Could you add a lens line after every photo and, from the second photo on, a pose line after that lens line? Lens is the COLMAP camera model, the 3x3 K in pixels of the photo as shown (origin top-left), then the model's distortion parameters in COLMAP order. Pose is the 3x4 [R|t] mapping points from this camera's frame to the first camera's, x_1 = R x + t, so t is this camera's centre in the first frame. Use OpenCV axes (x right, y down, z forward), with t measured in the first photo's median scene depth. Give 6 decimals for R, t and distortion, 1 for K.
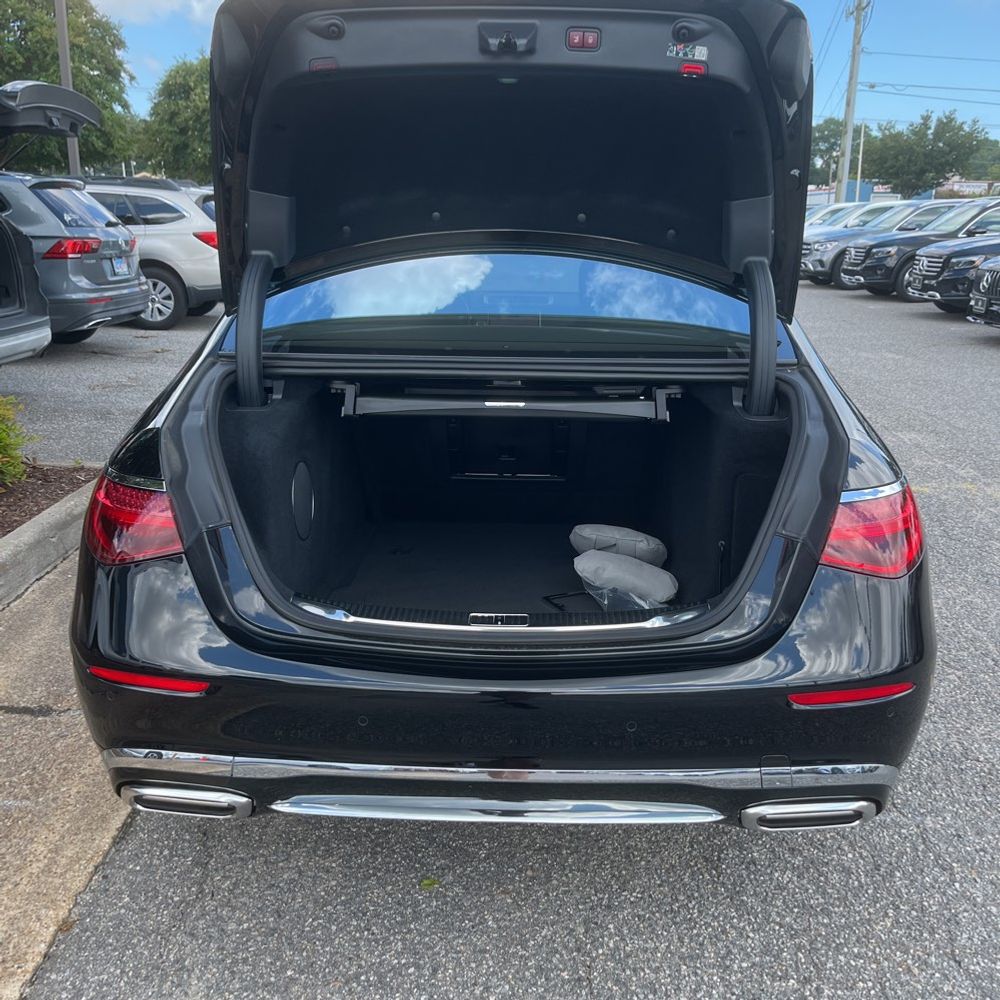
lens RADIAL K [[1016.5, 0, 502.4], [0, 1016.5, 507.6], [0, 0, 1]] dist [0.005399, 0.000000]
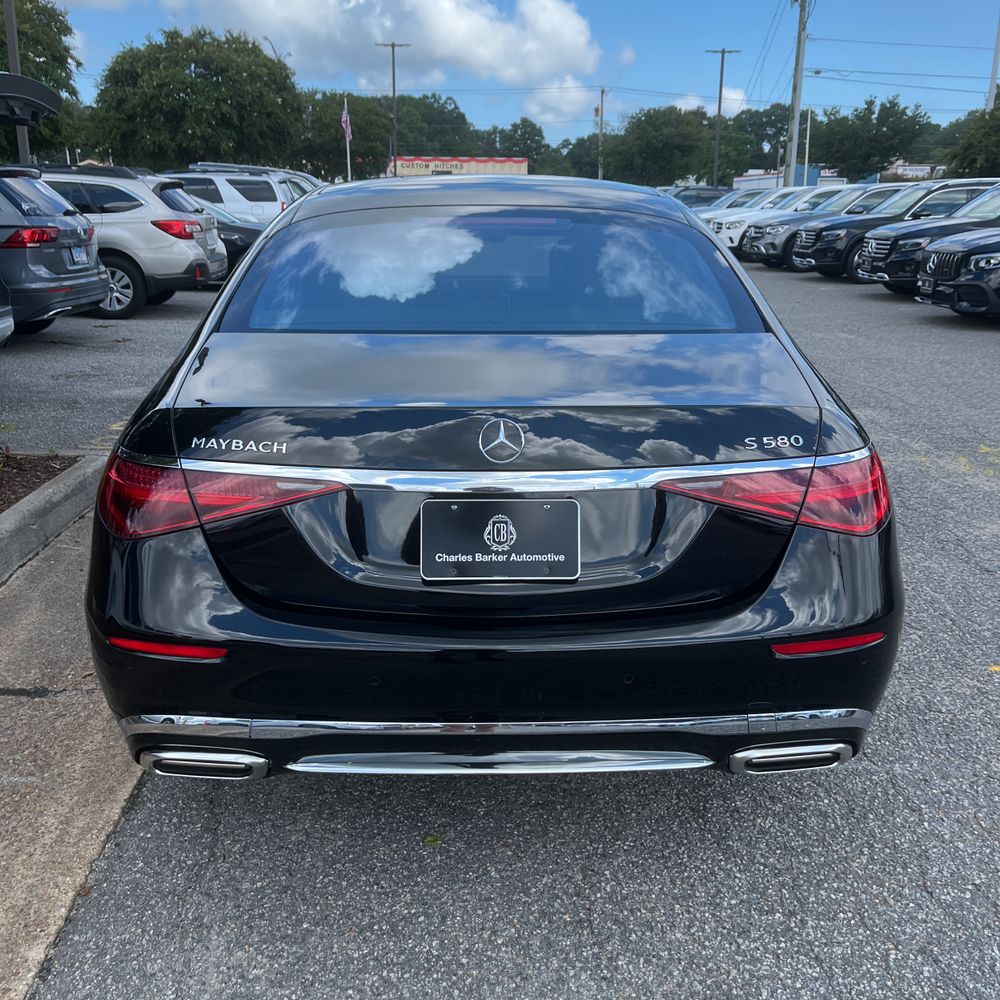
lens RADIAL K [[1016.5, 0, 506.3], [0, 1016.5, 494.3], [0, 0, 1]] dist [0.005399, 0.000000]
pose [[0.998790, -0.019644, 0.045083, -0.033584], [0.019606, 0.999807, 0.001286, 0.012665], [-0.045100, -0.000401, 0.998982, -0.047004]]
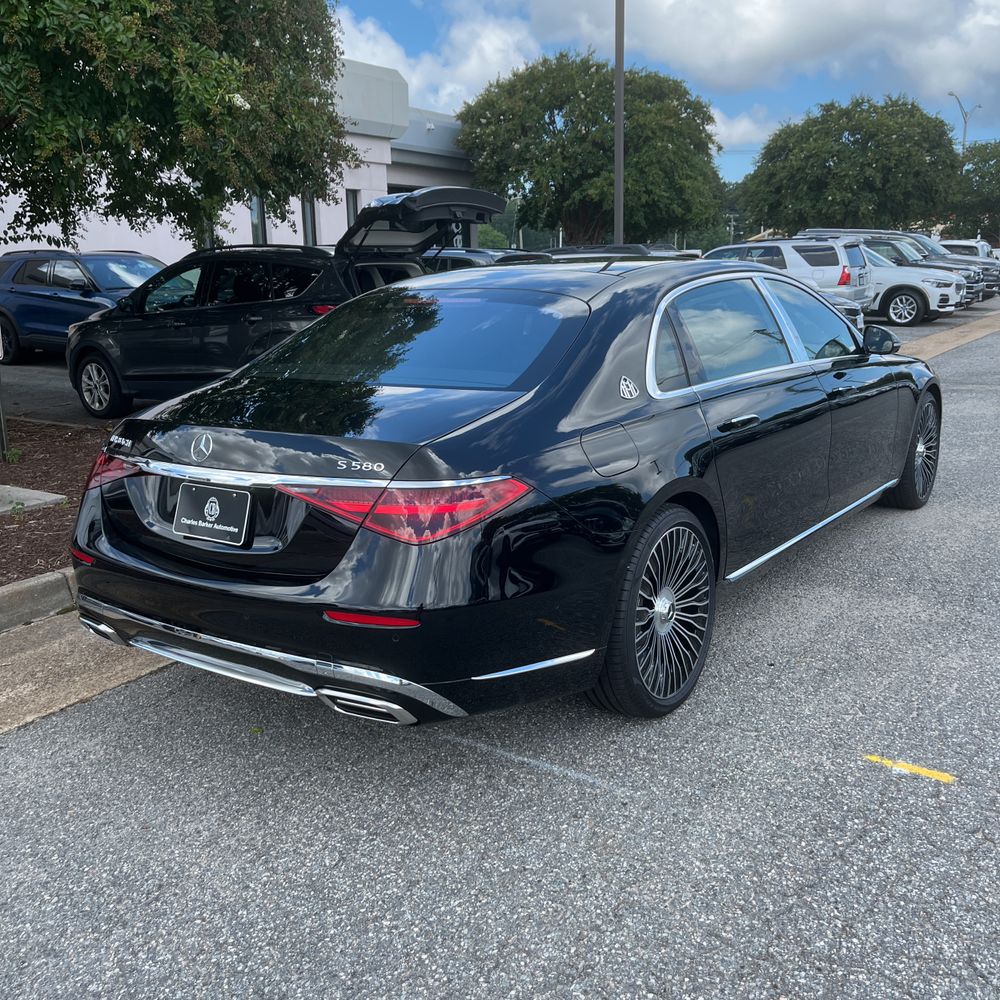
lens RADIAL K [[1016.5, 0, 491.1], [0, 1016.5, 493.9], [0, 0, 1]] dist [0.005399, 0.000000]
pose [[0.821877, 0.079181, -0.564135, 0.965916], [-0.112974, 0.993279, -0.025174, 0.018408], [0.558350, 0.084423, 0.825299, -0.075020]]
